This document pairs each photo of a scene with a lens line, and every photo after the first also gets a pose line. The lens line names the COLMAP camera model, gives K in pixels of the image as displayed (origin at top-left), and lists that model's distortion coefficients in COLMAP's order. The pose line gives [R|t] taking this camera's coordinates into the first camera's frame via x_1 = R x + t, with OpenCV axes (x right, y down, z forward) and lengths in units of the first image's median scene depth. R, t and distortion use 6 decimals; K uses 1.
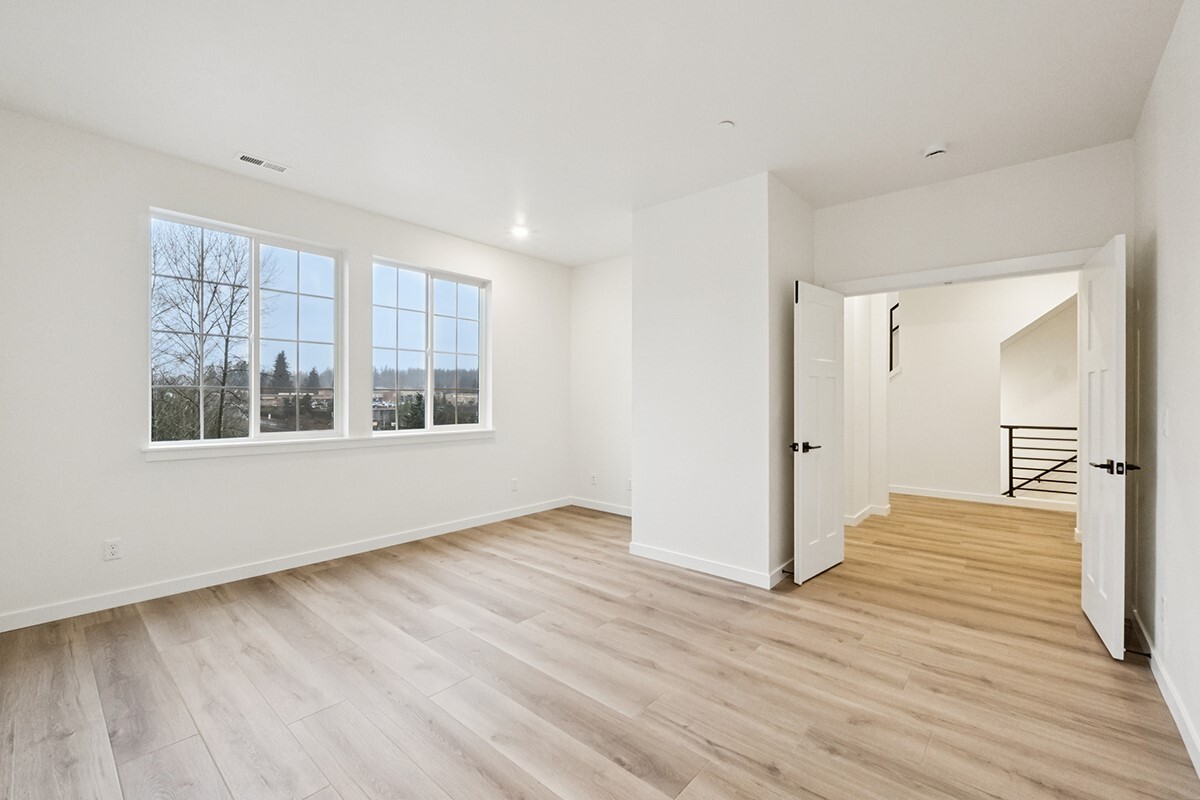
lens RADIAL K [[498.9, 0, 604.0], [0, 498.9, 399.3], [0, 0, 1]] dist [-0.008951, 0.000172]
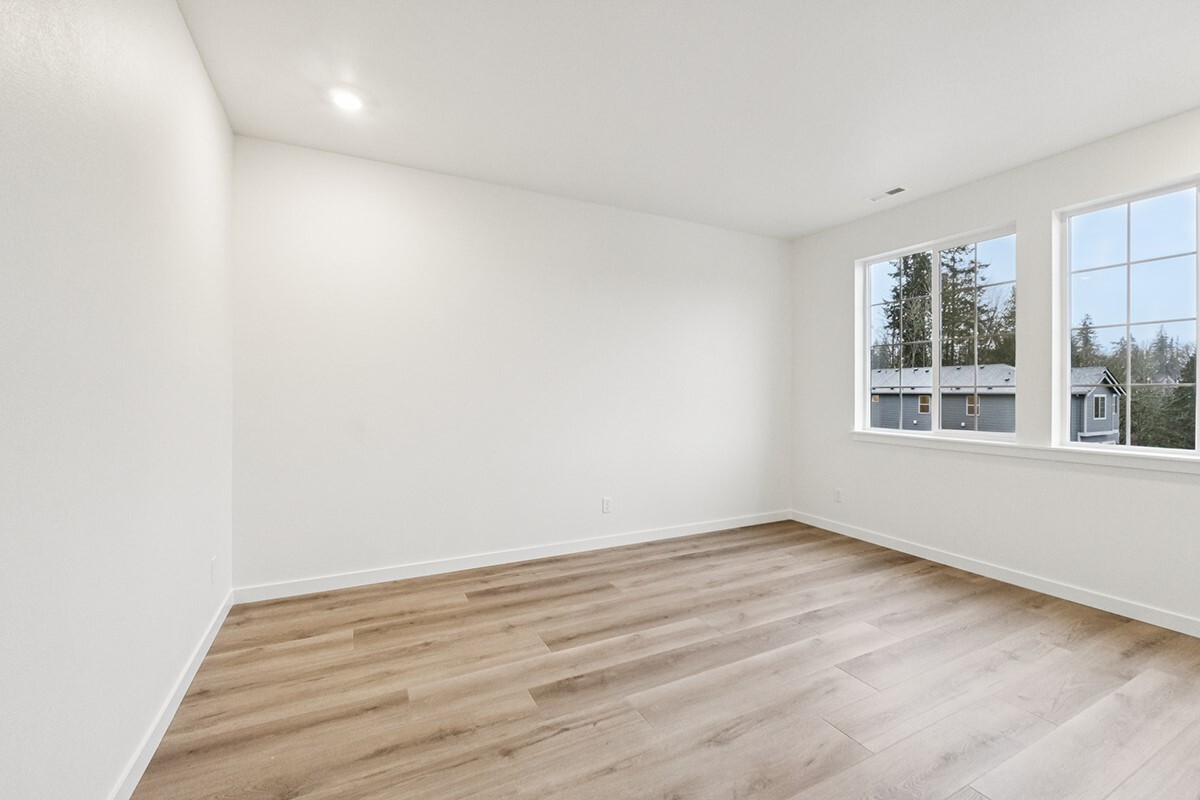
lens RADIAL K [[498.4, 0, 598.7], [0, 498.4, 394.6], [0, 0, 1]] dist [-0.010586, 0.000200]
pose [[-0.388366, -0.004354, -0.921495, 0.641857], [-0.009974, 0.999950, -0.000522, 0.002587], [0.921451, 0.008988, -0.388390, 0.827301]]
